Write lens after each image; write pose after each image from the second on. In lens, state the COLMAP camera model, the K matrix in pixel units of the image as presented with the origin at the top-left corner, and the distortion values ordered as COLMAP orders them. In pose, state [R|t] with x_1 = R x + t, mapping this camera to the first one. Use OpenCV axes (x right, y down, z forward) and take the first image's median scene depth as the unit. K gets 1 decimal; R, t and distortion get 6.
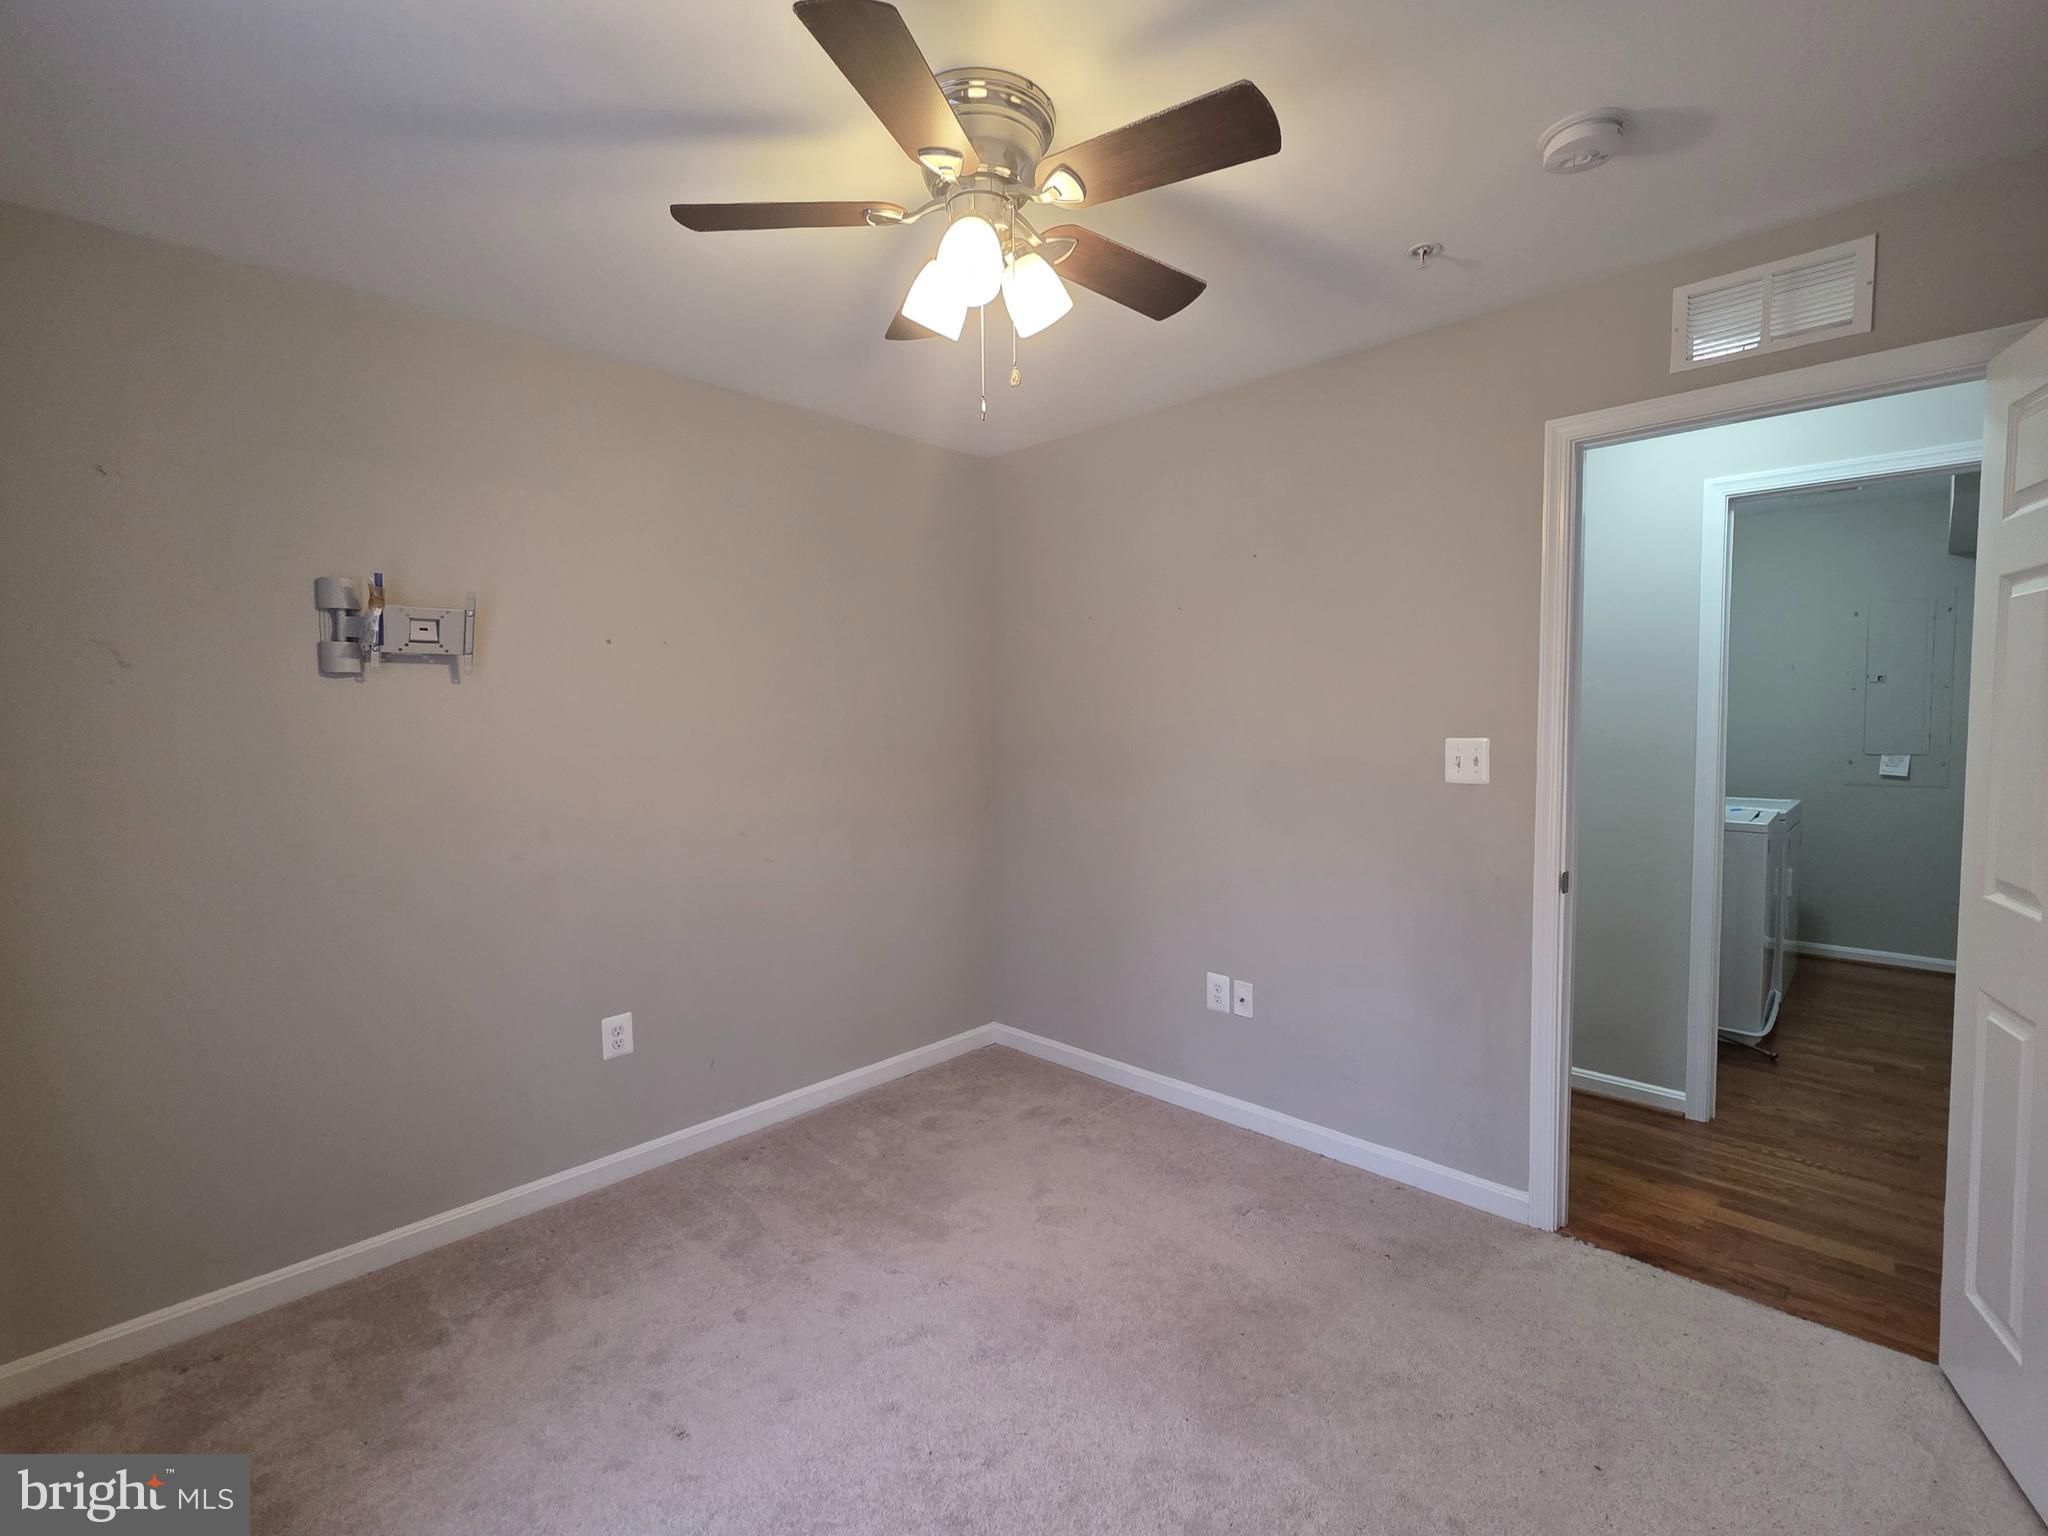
lens RADIAL K [[910.0, 0, 1010.8], [0, 910.0, 758.0], [0, 0, 1]] dist [-0.001815, 0.001887]
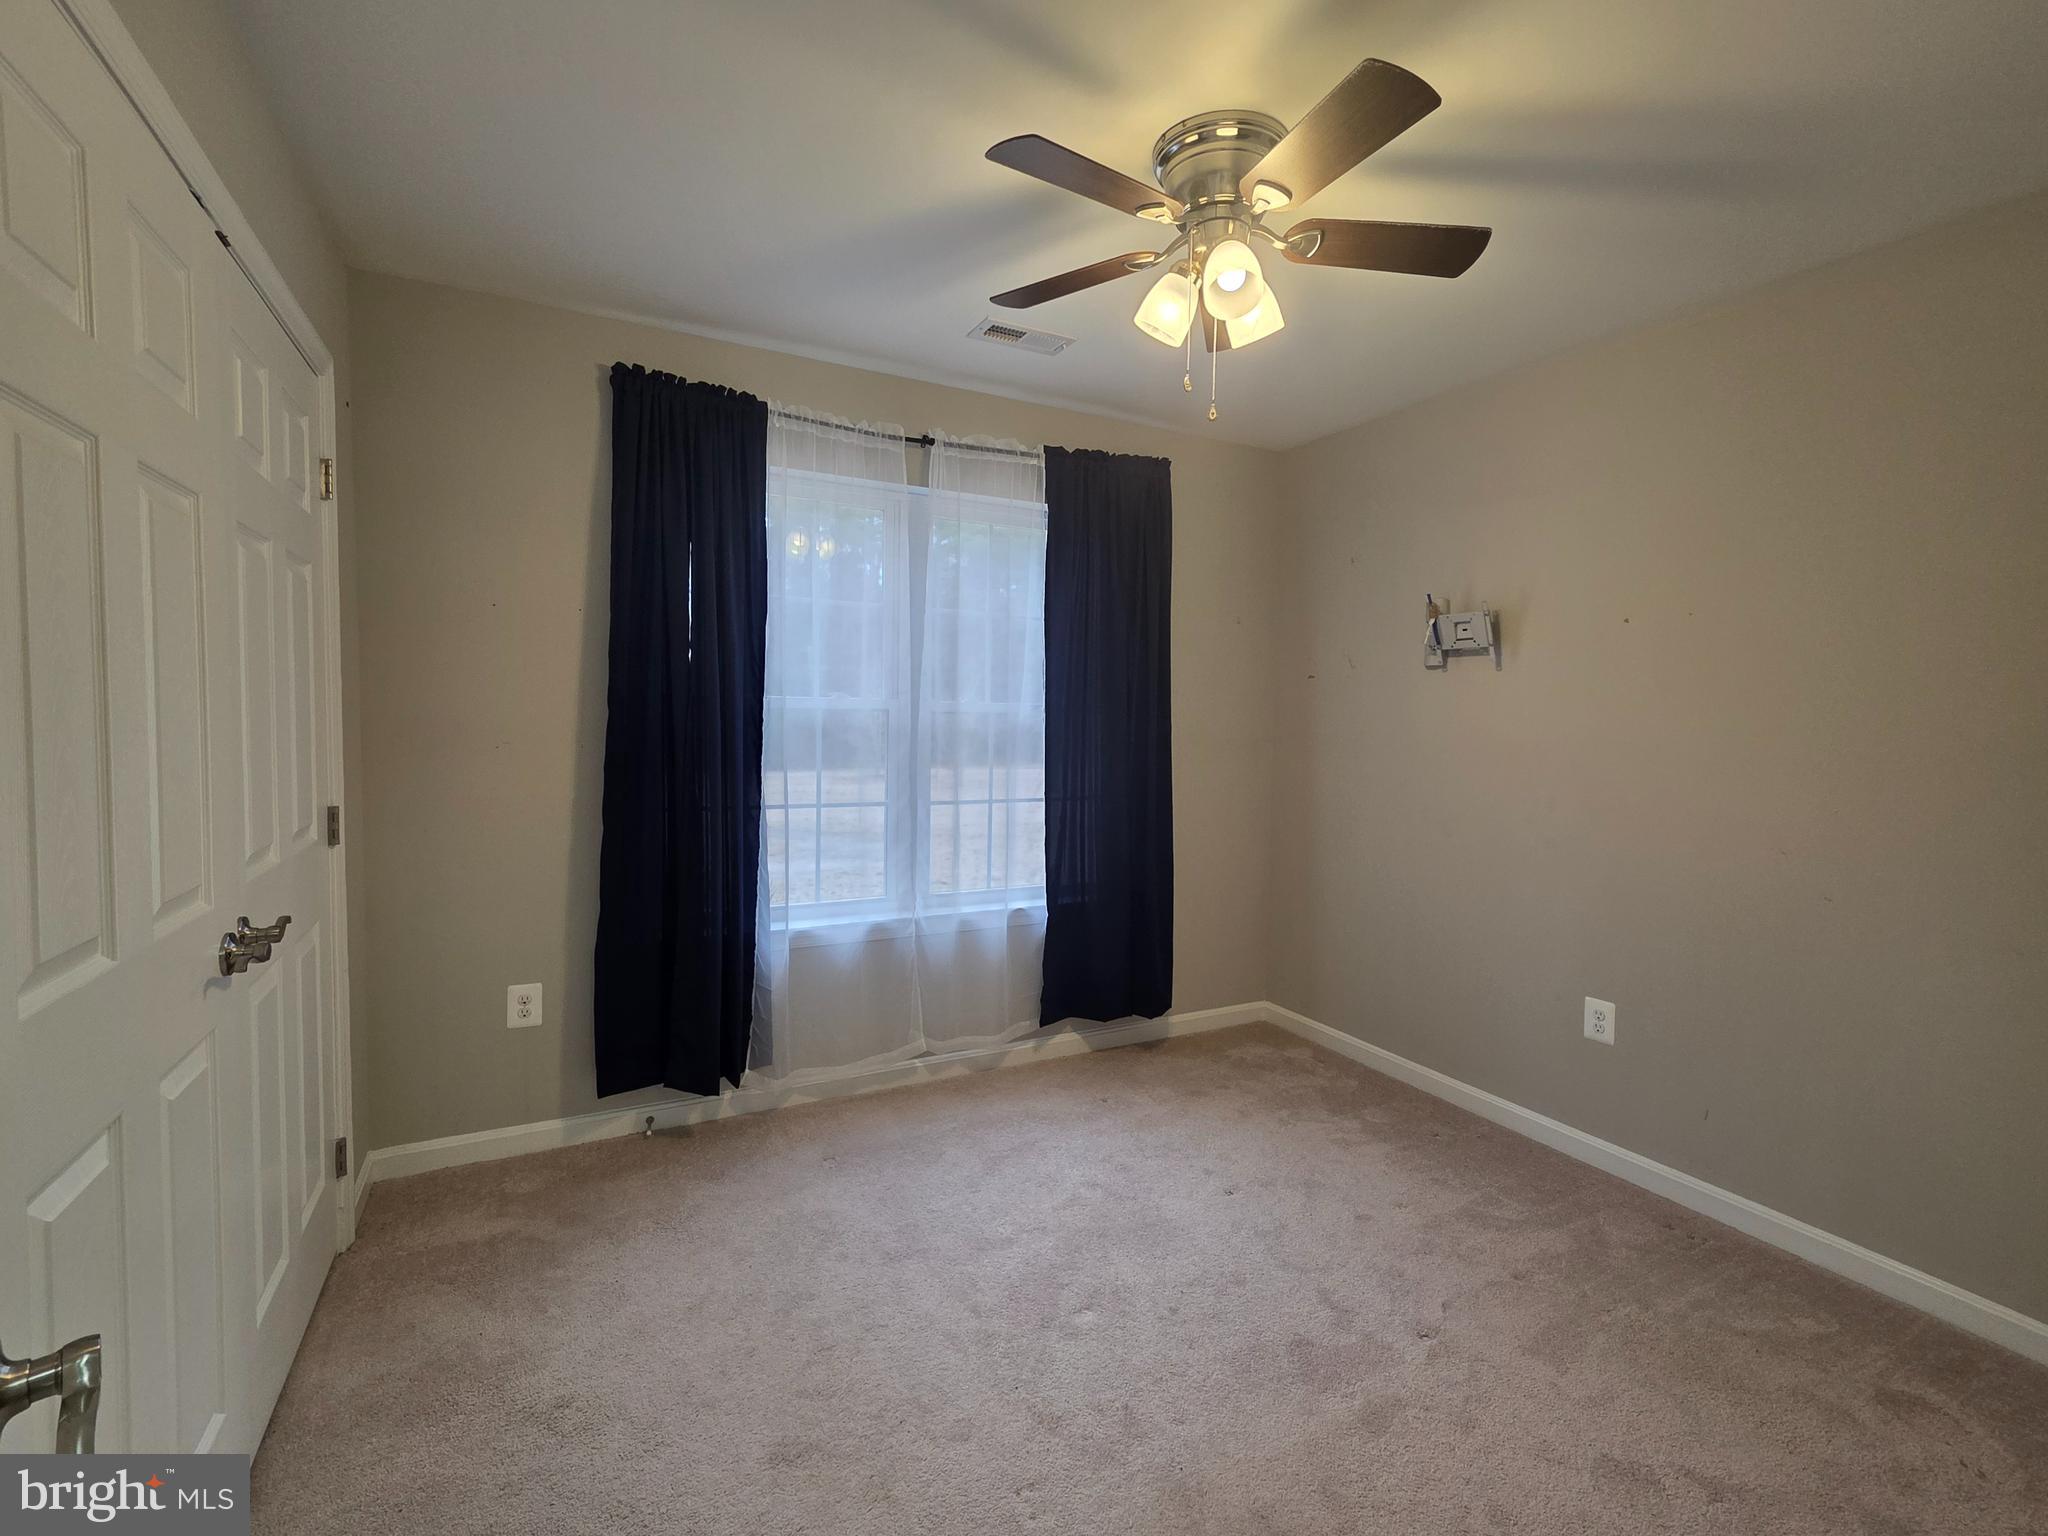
lens RADIAL K [[910.0, 0, 1059.4], [0, 910.0, 779.8], [0, 0, 1]] dist [-0.001815, 0.001887]
pose [[-0.282261, 0.075894, -0.956331, 0.778584], [-0.054416, 0.993994, 0.094943, -0.020546], [0.957793, 0.078838, -0.276436, 0.814138]]
